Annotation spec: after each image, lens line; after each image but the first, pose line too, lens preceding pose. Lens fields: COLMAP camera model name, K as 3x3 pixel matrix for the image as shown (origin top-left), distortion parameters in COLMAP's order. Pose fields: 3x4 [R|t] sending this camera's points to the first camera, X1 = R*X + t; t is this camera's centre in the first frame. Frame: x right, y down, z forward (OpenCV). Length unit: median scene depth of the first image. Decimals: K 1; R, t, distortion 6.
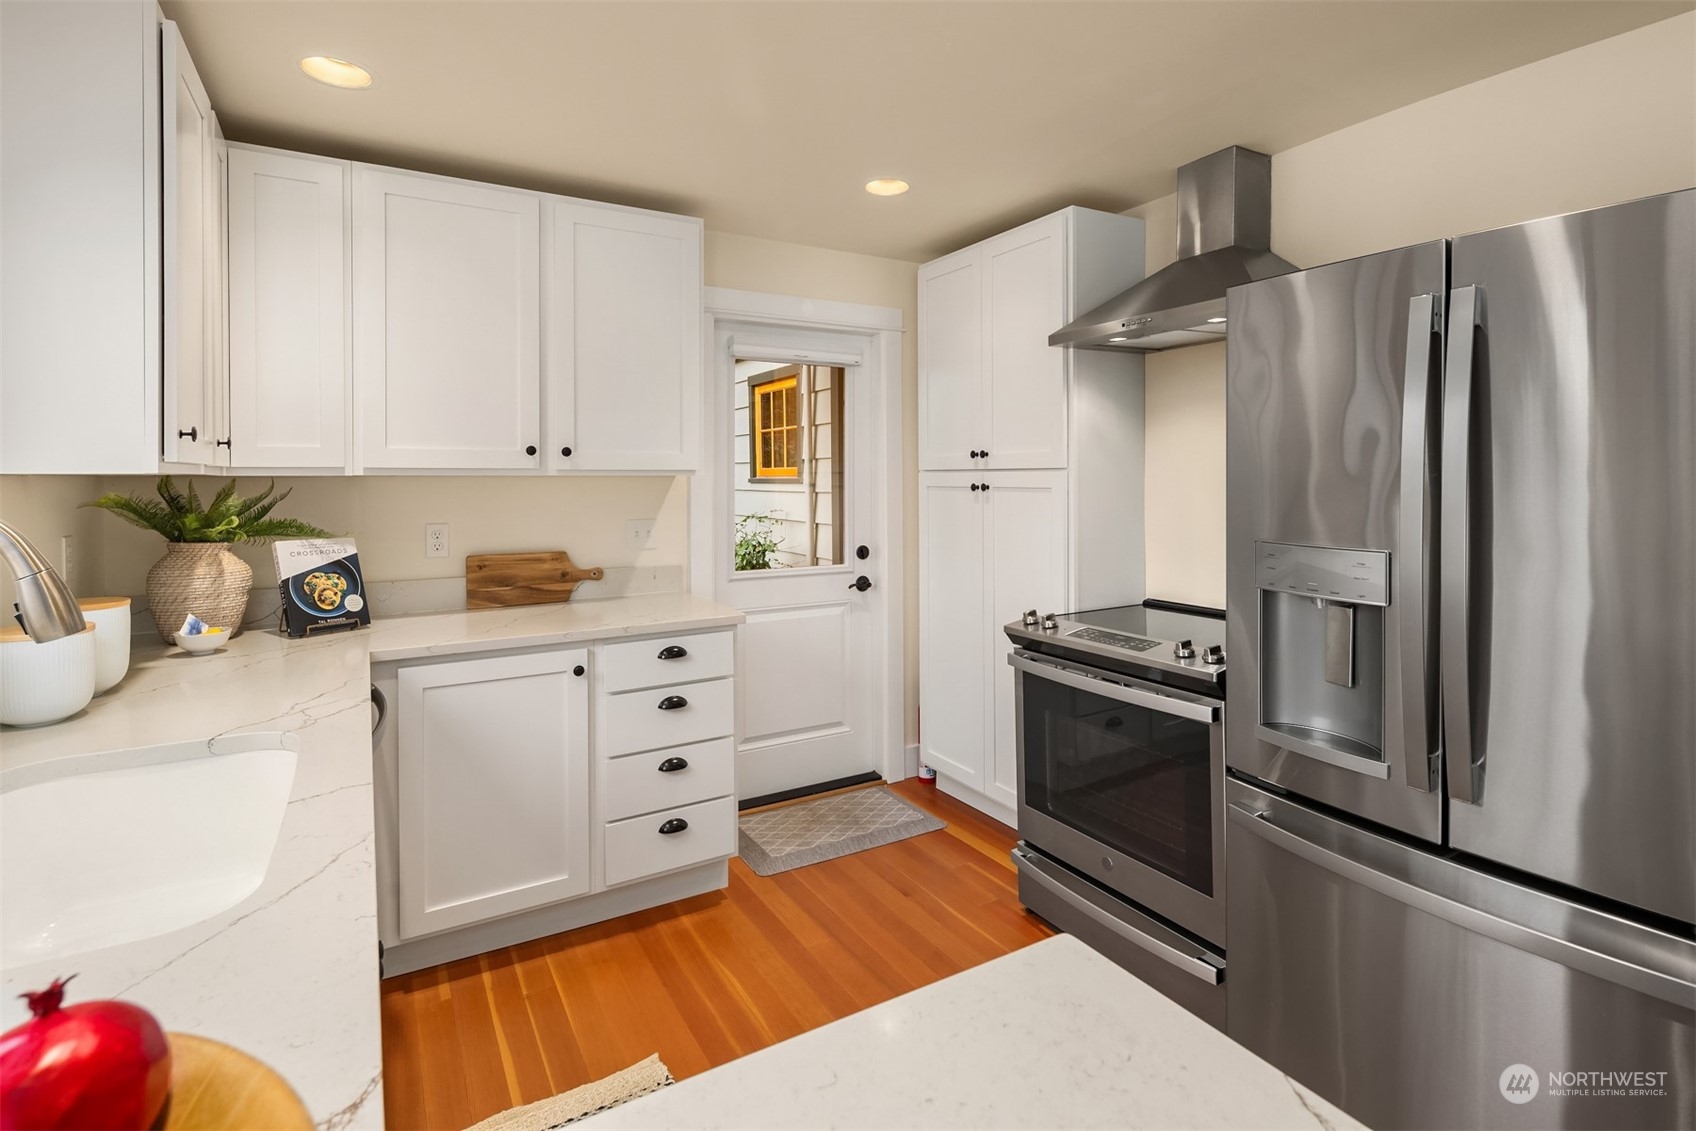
lens RADIAL K [[817.7, 0, 858.4], [0, 817.7, 479.3], [0, 0, 1]] dist [-0.003380, -0.000935]
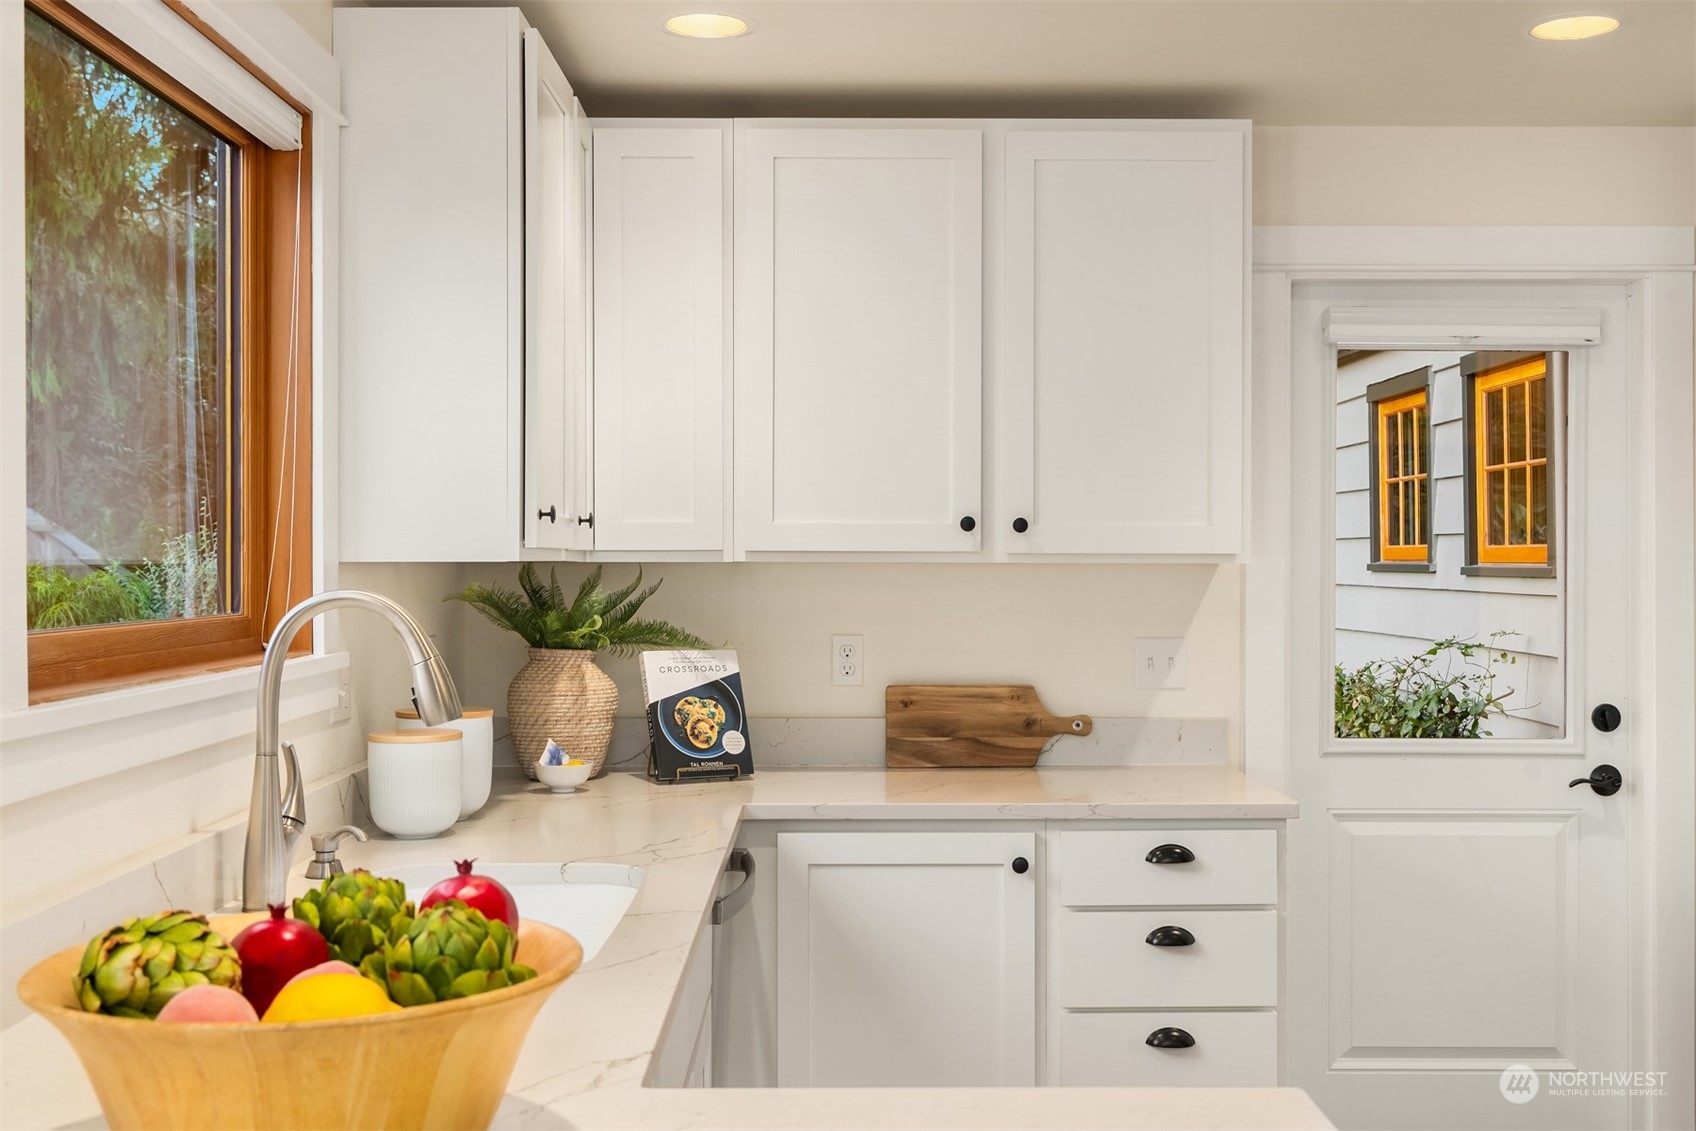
lens RADIAL K [[1843.3, 0, 848.0], [0, 1843.3, 565.5], [0, 0, 1]] dist [0.012052, 0.008558]
pose [[0.860487, 0.005393, -0.509443, 0.279074], [-0.005078, 0.999985, 0.002009, -0.005239], [0.509447, 0.000858, 0.860502, -0.322466]]
